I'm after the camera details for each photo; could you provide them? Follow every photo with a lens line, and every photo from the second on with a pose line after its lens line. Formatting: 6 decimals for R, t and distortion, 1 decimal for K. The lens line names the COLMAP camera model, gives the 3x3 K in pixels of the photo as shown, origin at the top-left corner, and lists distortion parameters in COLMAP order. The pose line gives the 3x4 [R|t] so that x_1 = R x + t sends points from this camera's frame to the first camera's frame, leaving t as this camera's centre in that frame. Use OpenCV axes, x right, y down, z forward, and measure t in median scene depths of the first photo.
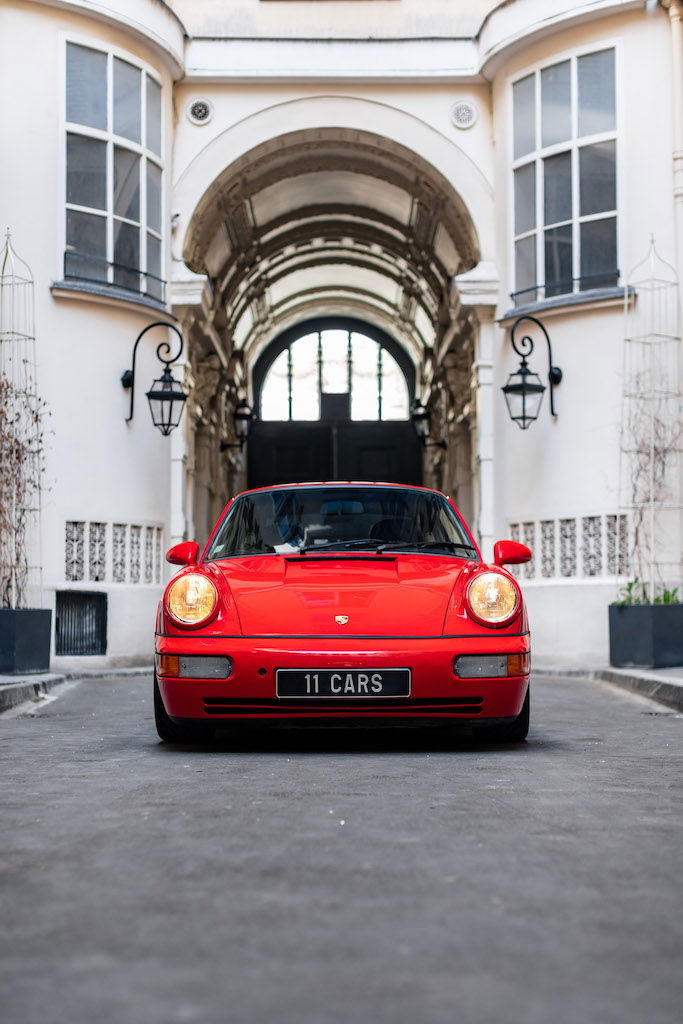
lens RADIAL K [[1623.7, 0, 308.3], [0, 1623.7, 513.5], [0, 0, 1]] dist [0.026164, -0.024236]
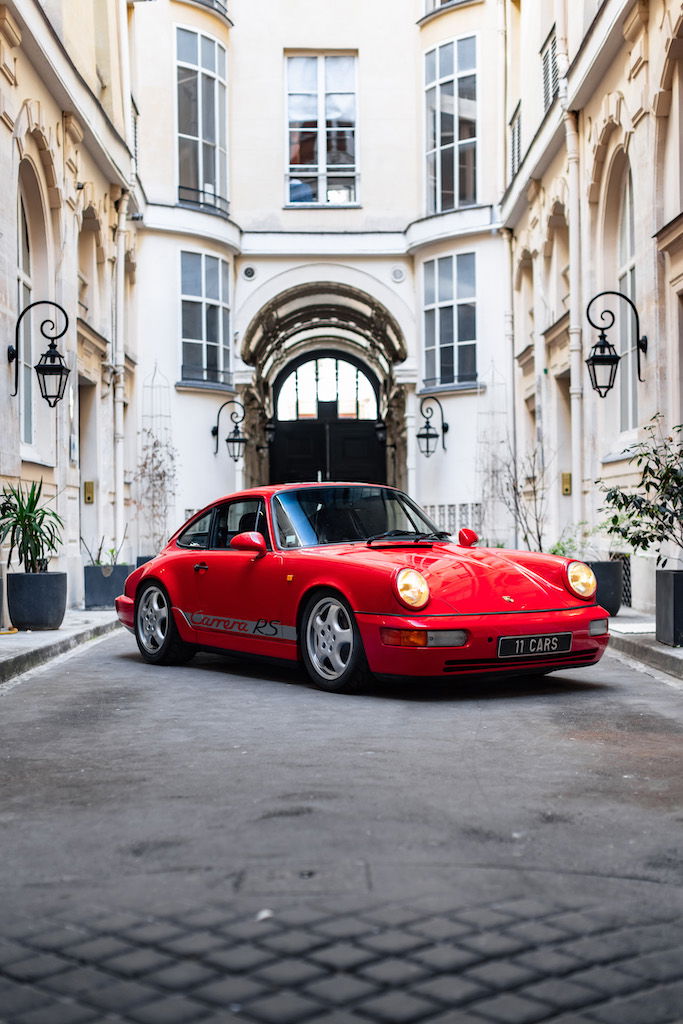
lens RADIAL K [[1508.4, 0, 341.5], [0, 1508.4, 512.0], [0, 0, 1]] dist [0.028555, -0.007969]
pose [[0.999665, -0.008441, 0.024487, -0.009457], [0.007208, 0.998723, 0.049995, -0.074245], [-0.024878, -0.049801, 0.998449, -0.713849]]
